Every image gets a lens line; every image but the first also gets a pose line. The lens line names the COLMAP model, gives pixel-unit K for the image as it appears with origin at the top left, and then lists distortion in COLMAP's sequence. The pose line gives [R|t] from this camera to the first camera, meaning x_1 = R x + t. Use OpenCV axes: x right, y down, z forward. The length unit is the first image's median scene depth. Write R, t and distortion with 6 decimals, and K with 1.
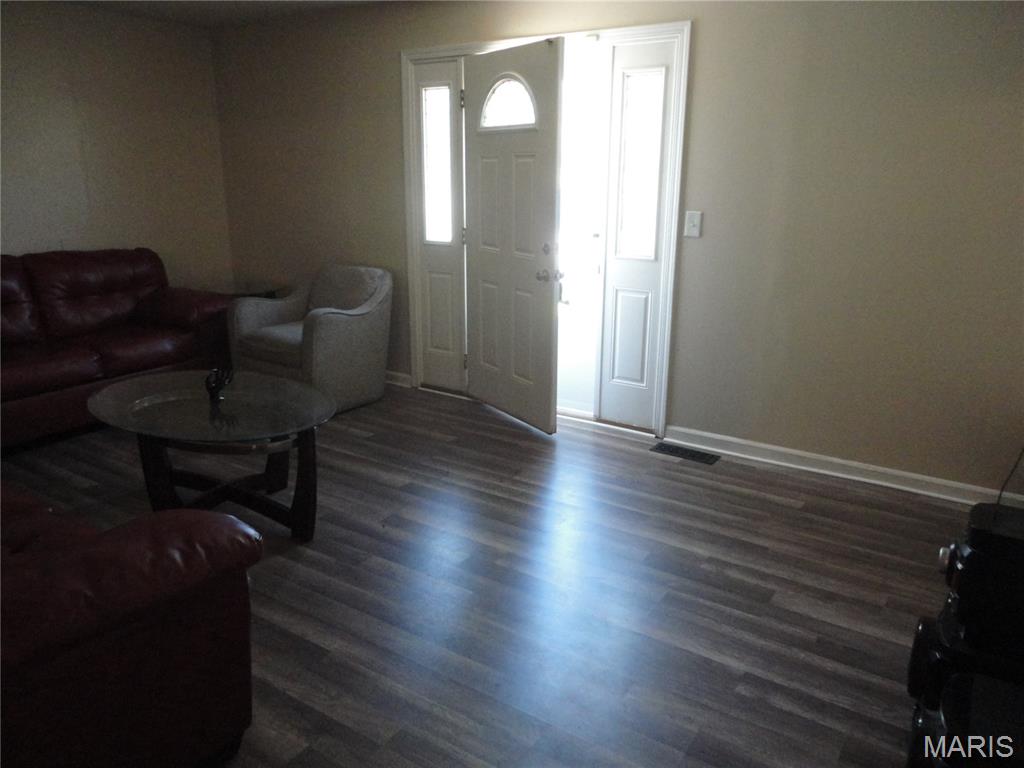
lens RADIAL K [[754.9, 0, 511.0], [0, 754.9, 379.8], [0, 0, 1]] dist [0.023291, 0.000058]
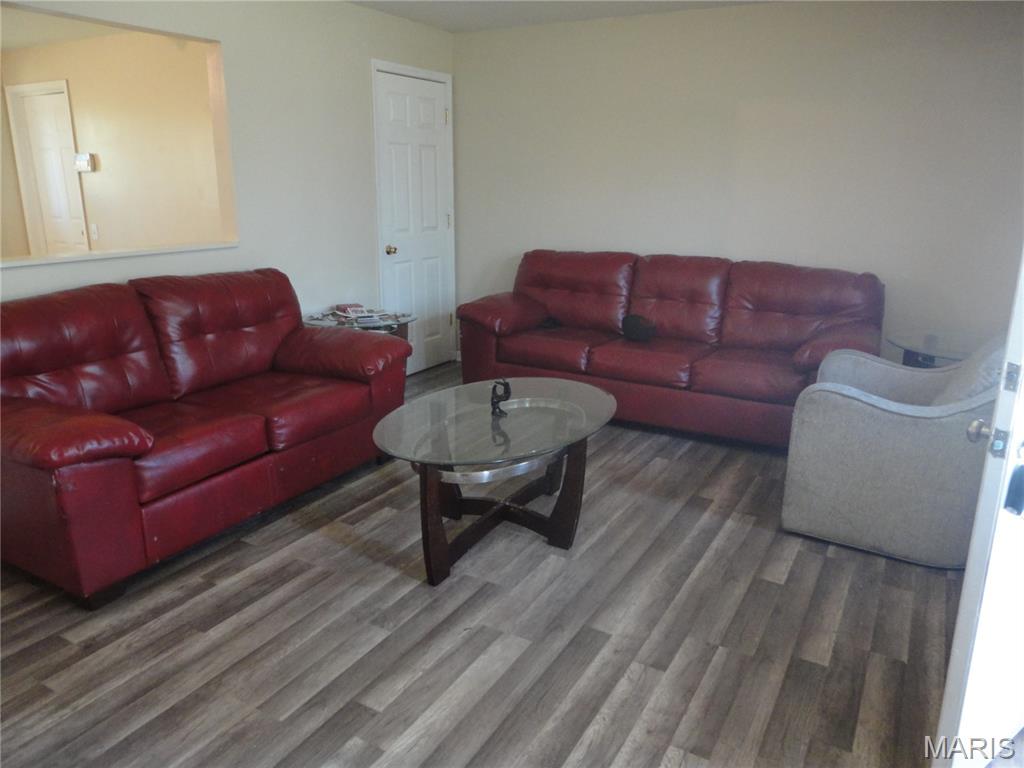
lens RADIAL K [[754.9, 0, 511.0], [0, 754.9, 379.8], [0, 0, 1]] dist [0.023291, 0.000058]
pose [[0.064392, 0.258704, -0.963808, 0.421214], [-0.280282, 0.931624, 0.231340, -0.192909], [0.957755, 0.255242, 0.132499, 0.712299]]
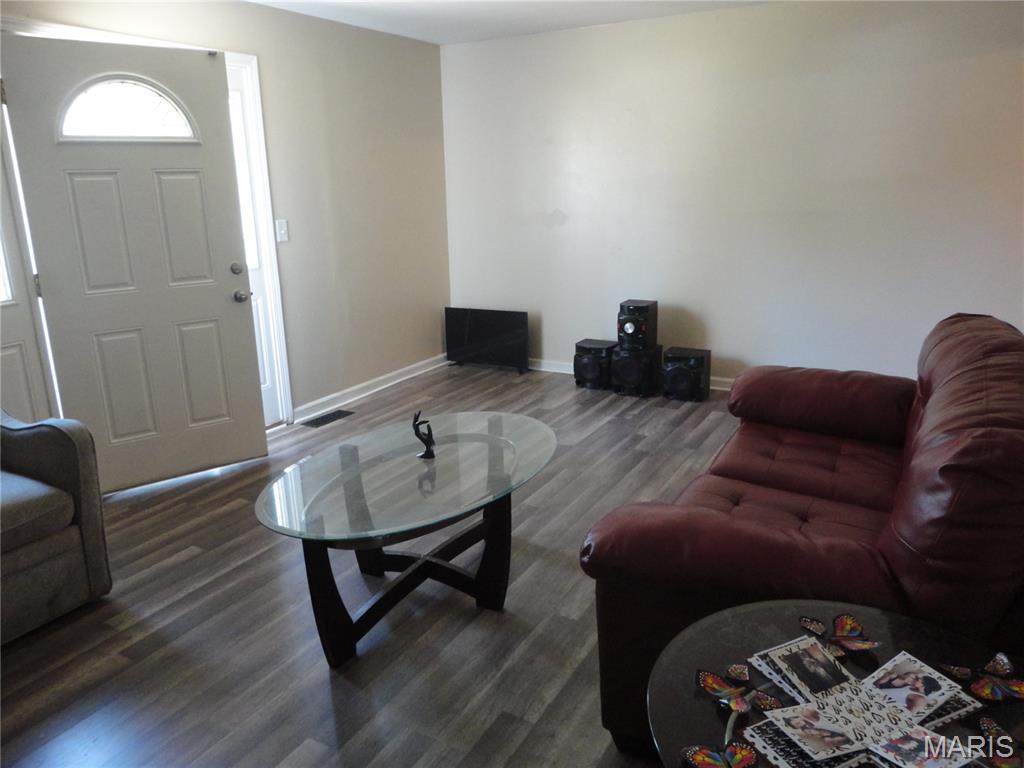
lens RADIAL K [[754.9, 0, 511.0], [0, 754.9, 379.8], [0, 0, 1]] dist [0.023291, 0.000058]
pose [[-0.069913, -0.264175, 0.961937, -0.957011], [0.292749, 0.916405, 0.272948, -0.207896], [-0.953630, 0.300689, 0.013268, 0.709399]]
